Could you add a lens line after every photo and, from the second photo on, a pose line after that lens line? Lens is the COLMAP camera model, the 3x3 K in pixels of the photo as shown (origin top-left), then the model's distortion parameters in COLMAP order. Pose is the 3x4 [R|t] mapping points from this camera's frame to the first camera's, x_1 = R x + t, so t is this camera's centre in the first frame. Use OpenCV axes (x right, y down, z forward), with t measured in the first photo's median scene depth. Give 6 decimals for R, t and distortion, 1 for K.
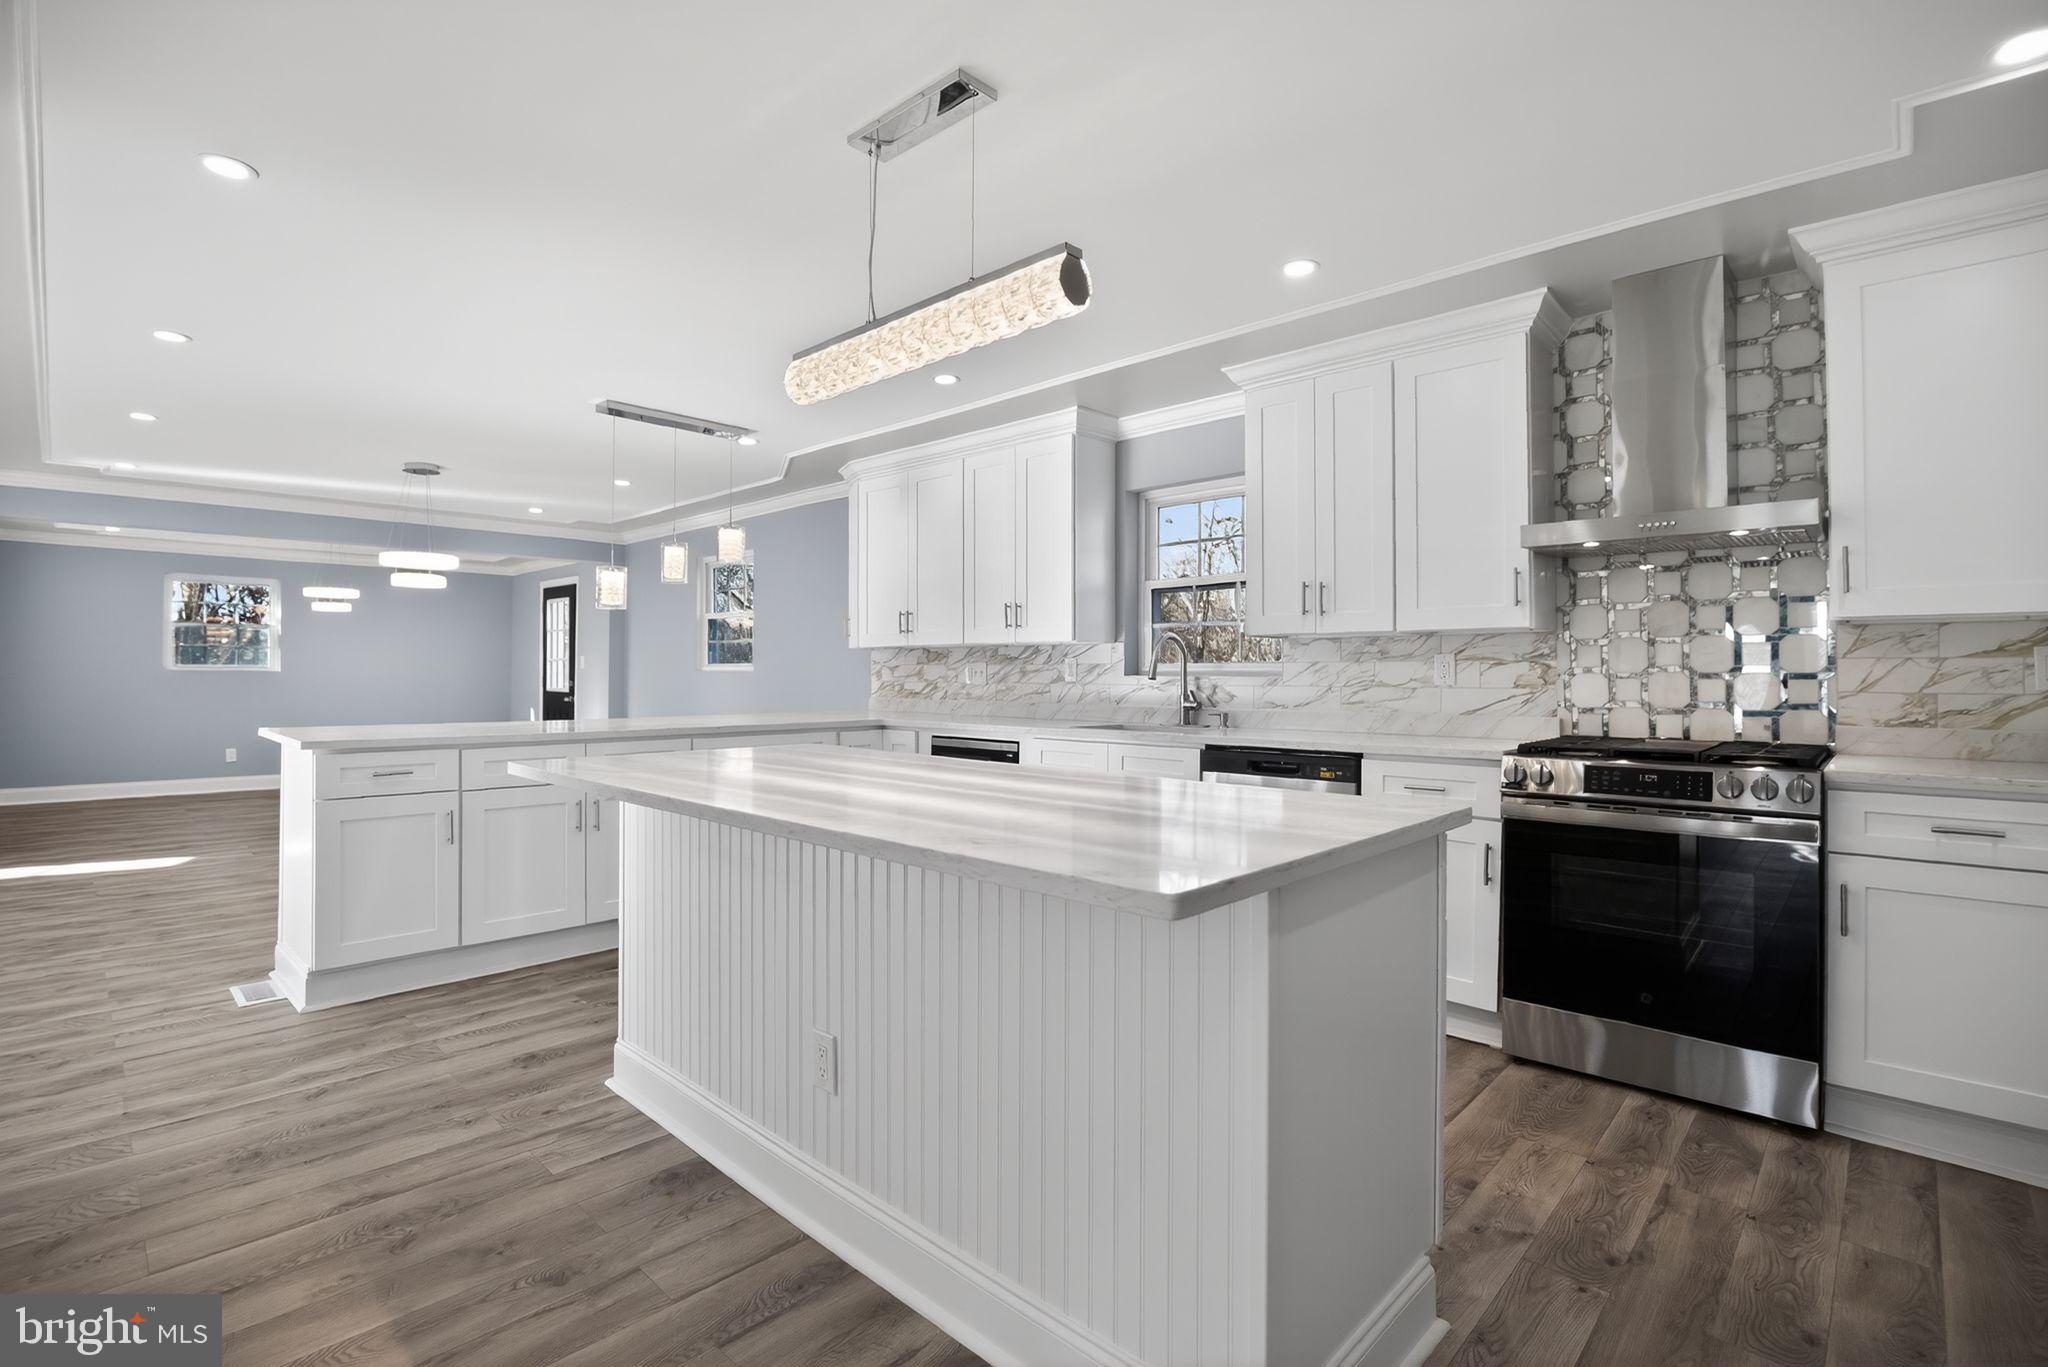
lens RADIAL K [[958.0, 0, 1020.8], [0, 958.0, 662.3], [0, 0, 1]] dist [-0.028654, 0.000533]
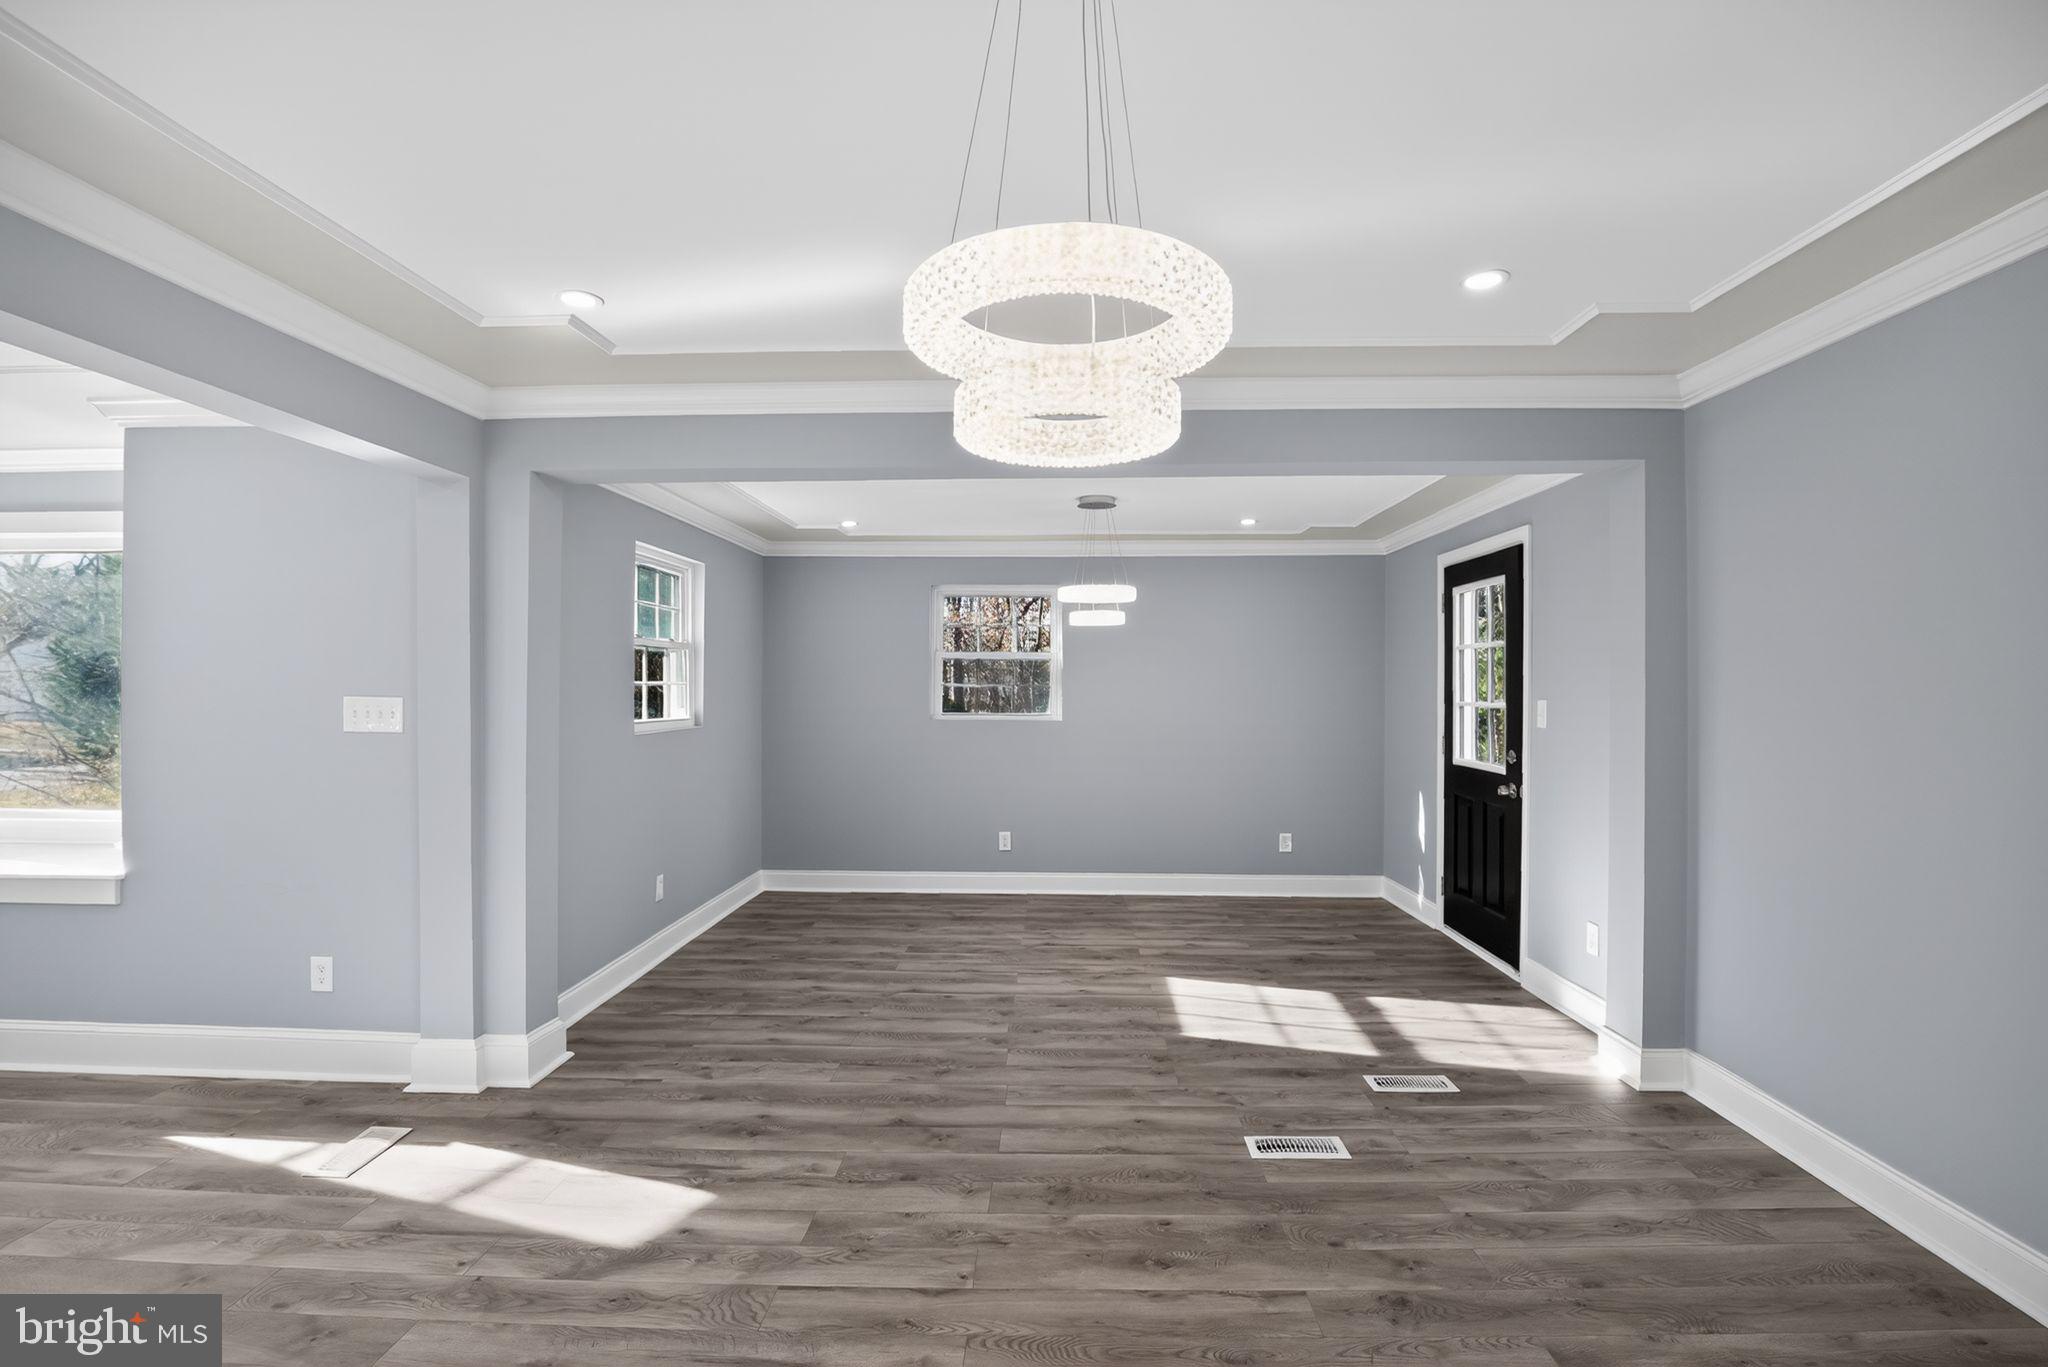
lens RADIAL K [[958.0, 0, 1037.2], [0, 958.0, 688.7], [0, 0, 1]] dist [-0.028654, 0.000533]
pose [[0.684967, -0.004775, -0.728558, -0.499973], [0.011581, 0.999924, 0.004335, -0.028265], [0.728482, -0.011407, 0.684970, 0.871611]]
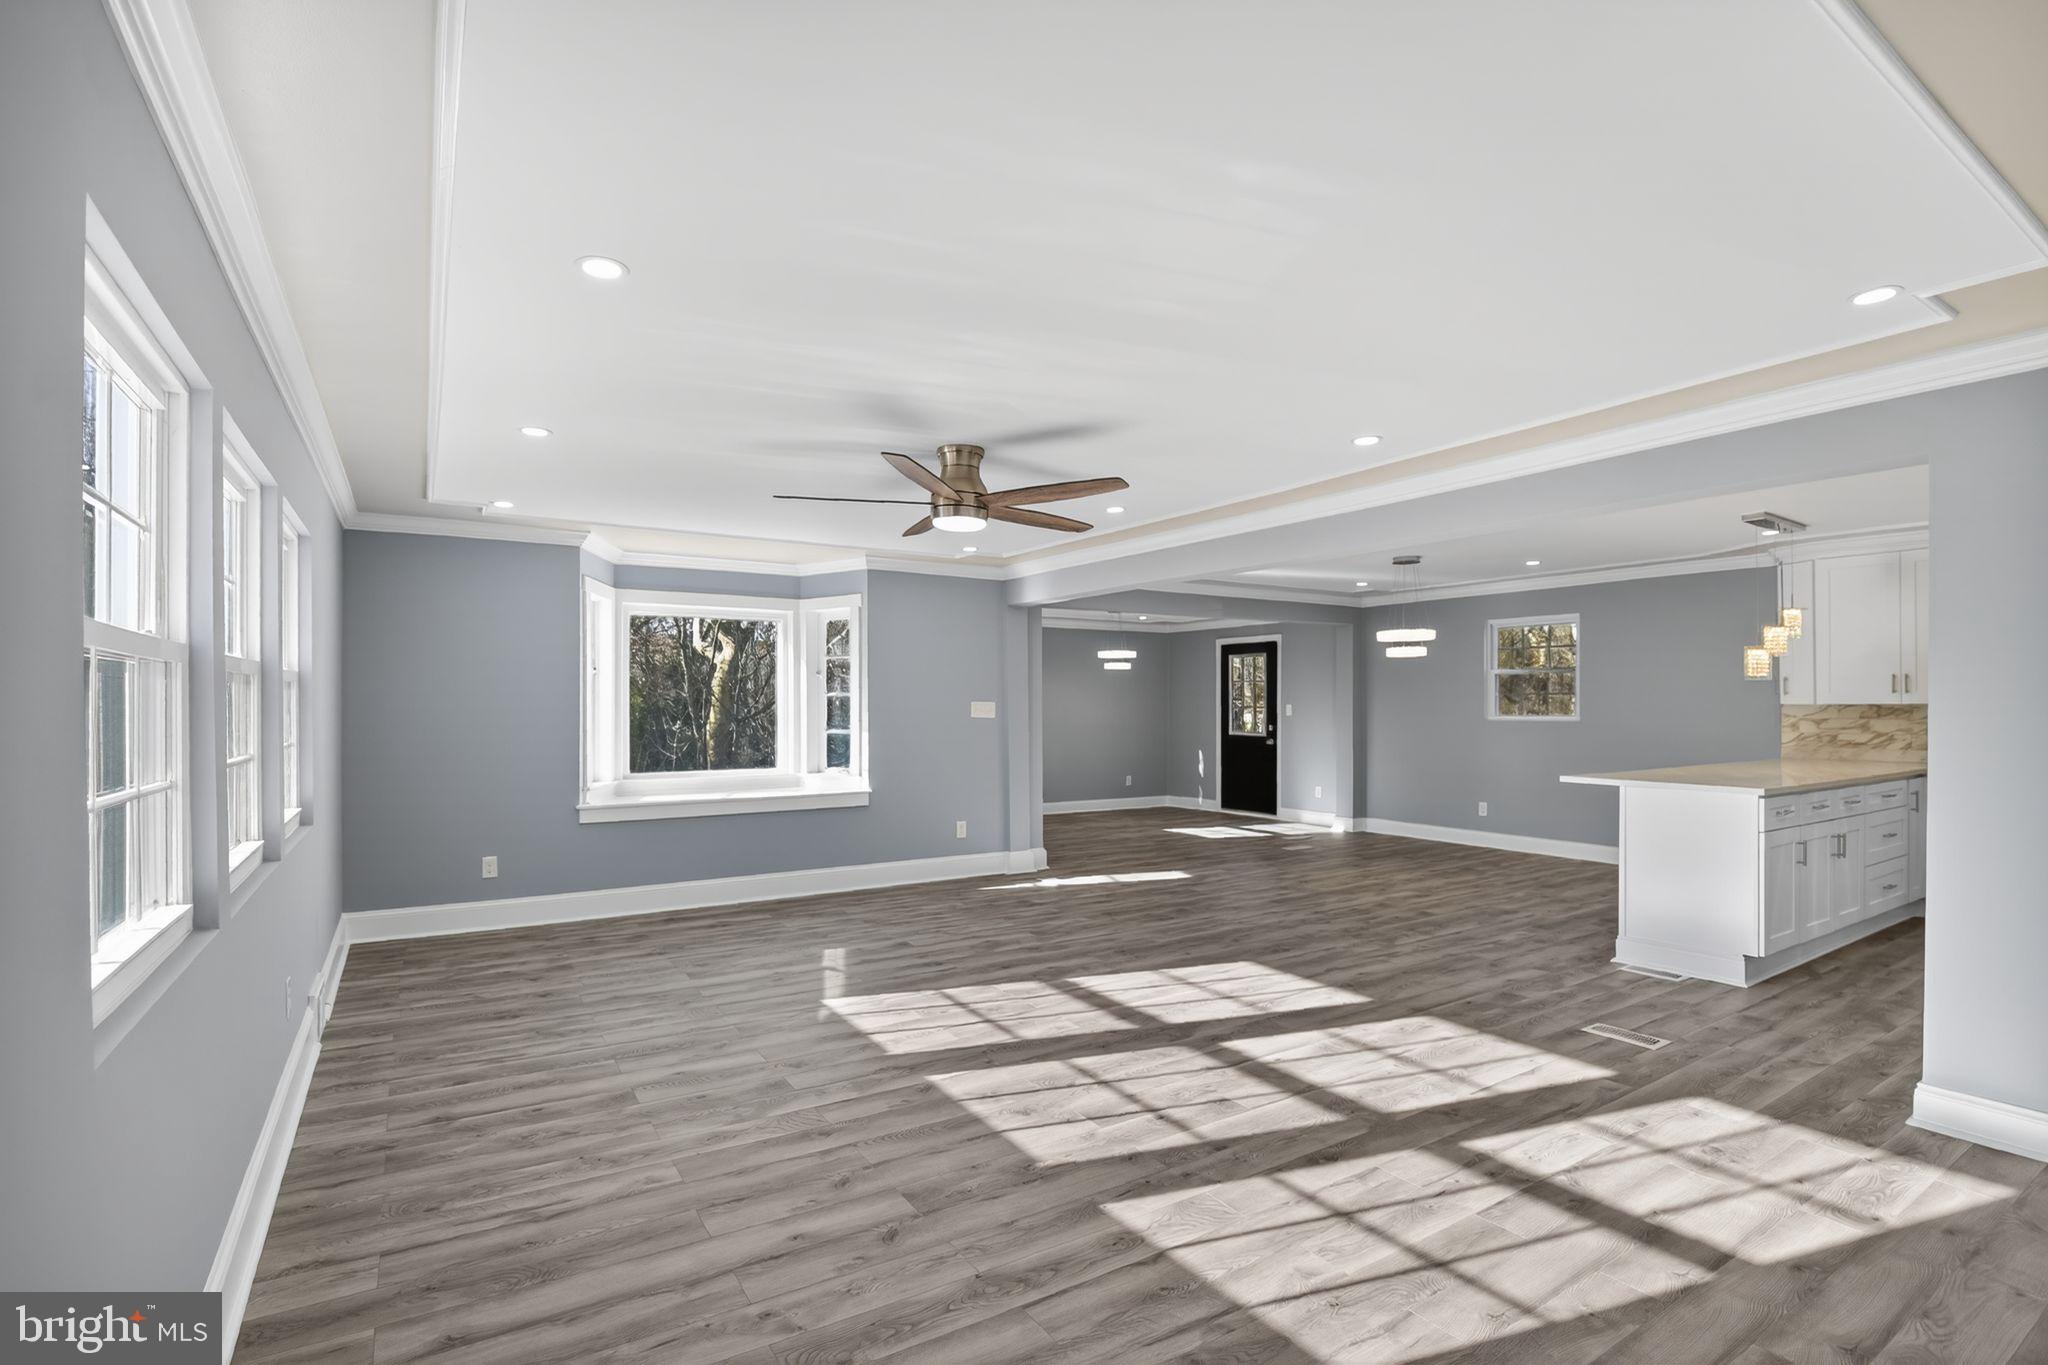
lens RADIAL K [[958.0, 0, 1029.1], [0, 958.0, 702.2], [0, 0, 1]] dist [-0.028654, 0.000533]
pose [[0.975749, -0.006093, -0.218807, -0.869309], [0.007967, 0.999939, 0.007679, -0.035152], [0.218747, -0.009236, 0.975738, -0.328676]]
